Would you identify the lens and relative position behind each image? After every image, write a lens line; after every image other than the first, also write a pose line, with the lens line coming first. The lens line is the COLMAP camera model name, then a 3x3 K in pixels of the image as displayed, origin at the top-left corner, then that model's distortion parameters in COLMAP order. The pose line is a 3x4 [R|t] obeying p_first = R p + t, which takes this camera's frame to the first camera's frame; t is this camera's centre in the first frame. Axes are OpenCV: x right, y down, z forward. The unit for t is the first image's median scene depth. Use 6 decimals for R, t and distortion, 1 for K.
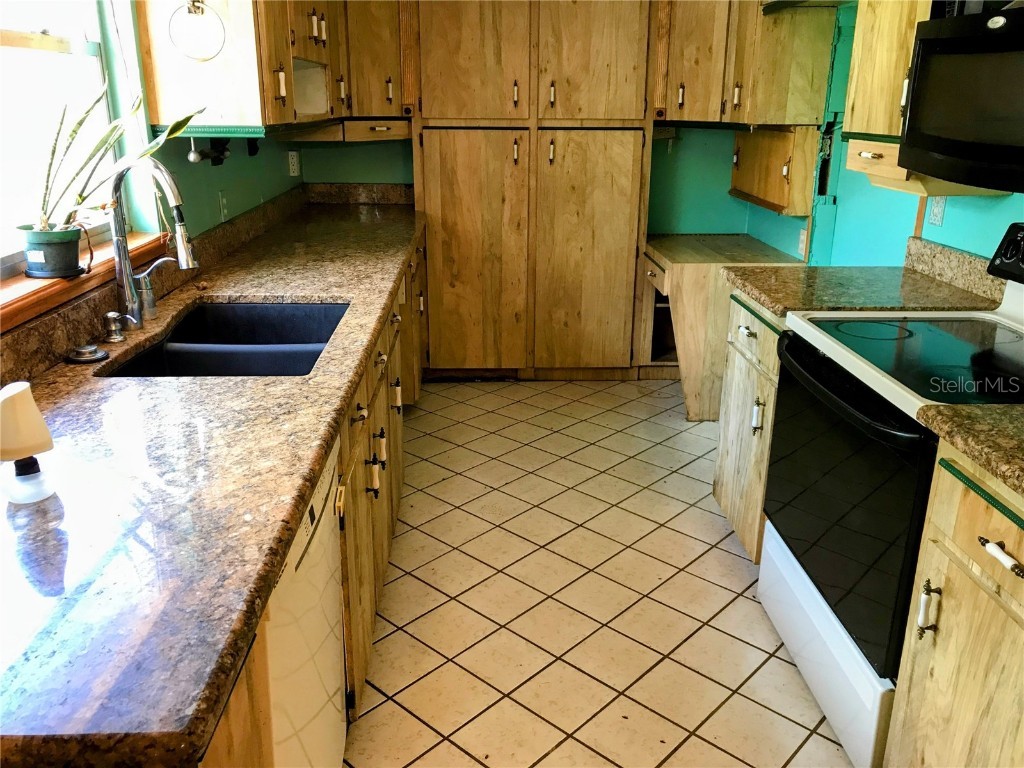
lens RADIAL K [[840.1, 0, 513.6], [0, 840.1, 380.8], [0, 0, 1]] dist [0.042060, -0.043199]
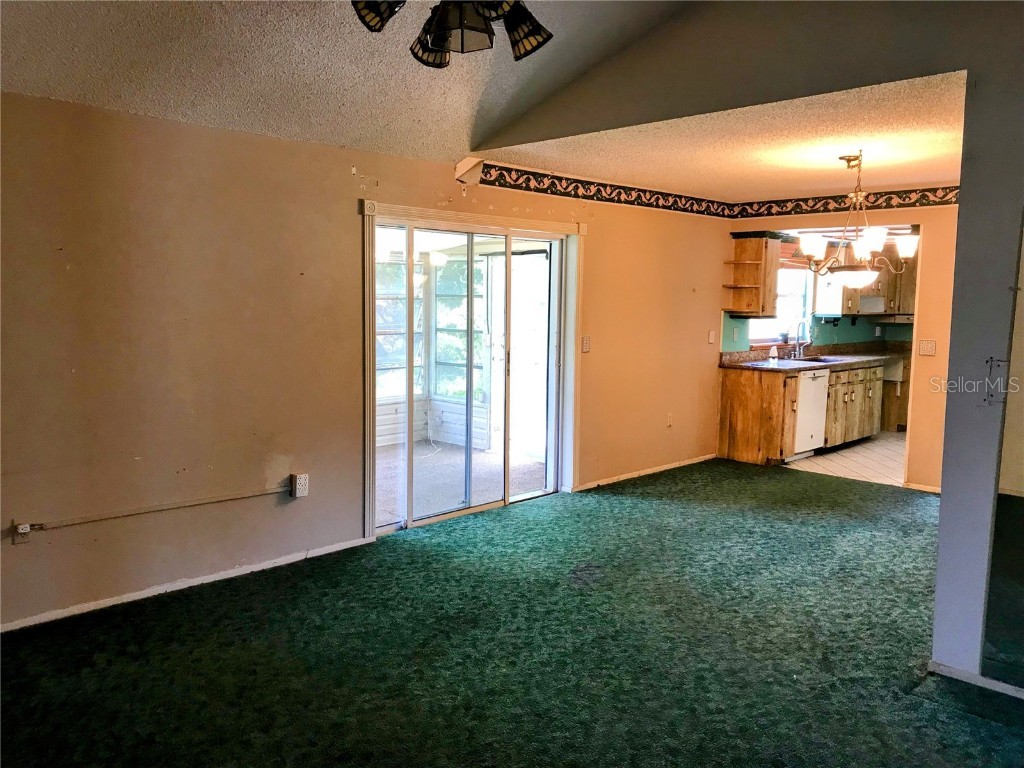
lens RADIAL K [[840.1, 0, 507.7], [0, 840.1, 375.7], [0, 0, 1]] dist [0.042060, -0.043199]
pose [[0.674933, 0.070677, -0.734487, 1.190485], [-0.241422, 0.961768, -0.129299, 0.647590], [0.697267, 0.264589, 0.666192, -1.984747]]
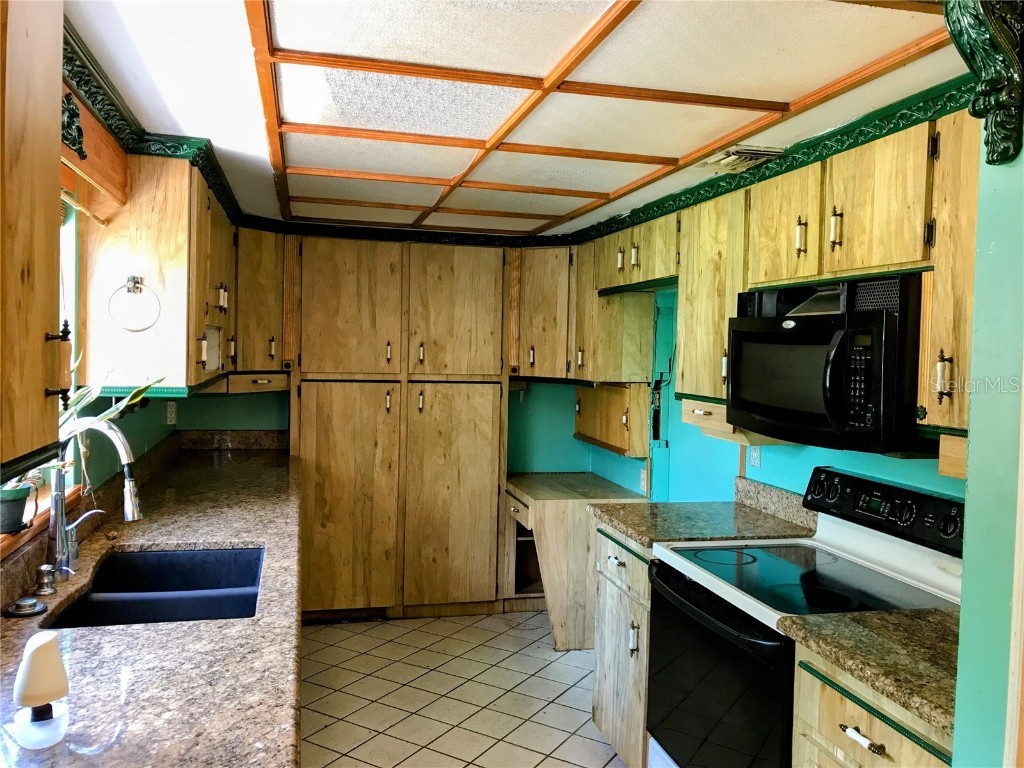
lens RADIAL K [[840.1, 0, 513.4], [0, 840.1, 375.4], [0, 0, 1]] dist [0.042060, -0.043199]
pose [[0.979437, 0.009026, 0.201550, -0.081459], [0.047623, 0.960425, -0.274436, 0.005438], [-0.196051, 0.278391, 0.940246, -0.100966]]
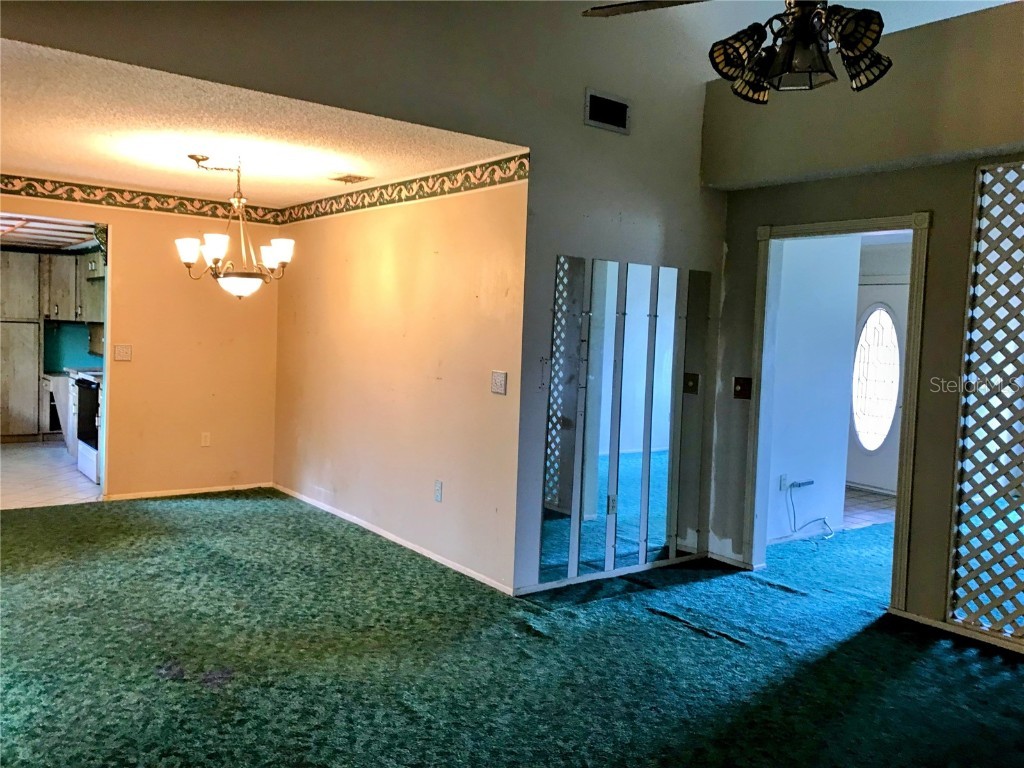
lens RADIAL K [[840.1, 0, 512.8], [0, 840.1, 378.6], [0, 0, 1]] dist [0.042060, -0.043199]
pose [[0.818596, -0.007588, 0.574319, -0.151998], [0.148893, 0.968535, -0.199426, 0.668284], [-0.554735, 0.248762, 0.793969, -2.011808]]
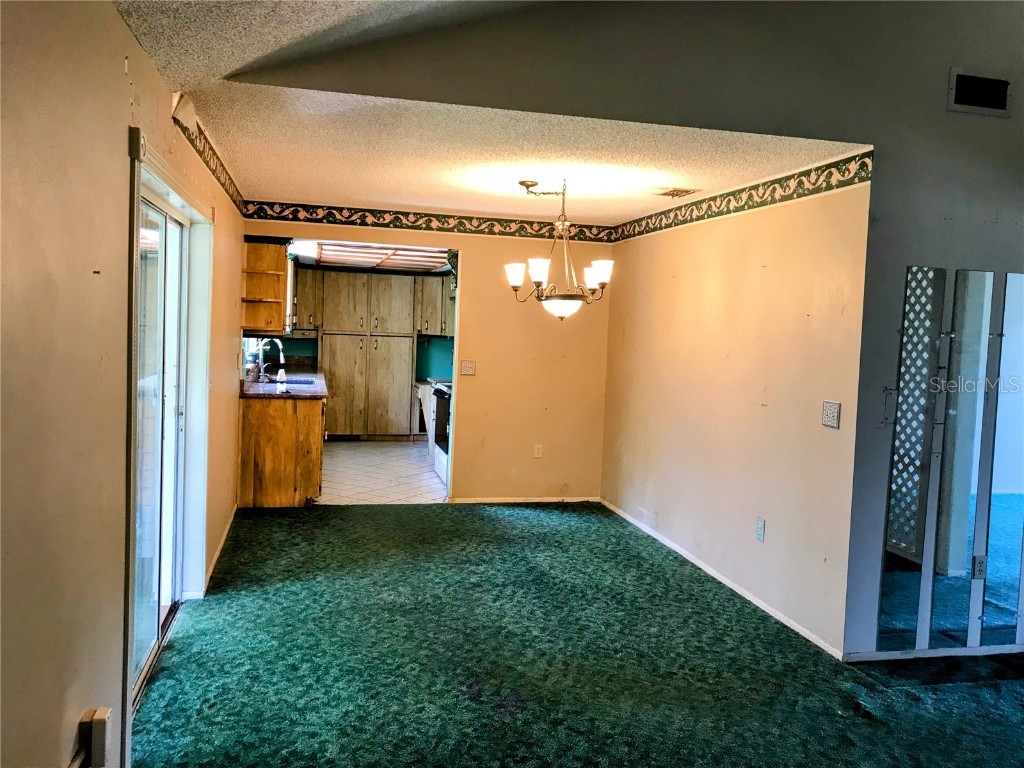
lens RADIAL K [[840.1, 0, 512.4], [0, 840.1, 375.0], [0, 0, 1]] dist [0.042060, -0.043199]
pose [[0.981028, 0.019324, 0.192899, -0.050591], [0.029922, 0.968004, -0.249143, 0.624726], [-0.191541, 0.250188, 0.949062, -1.977378]]
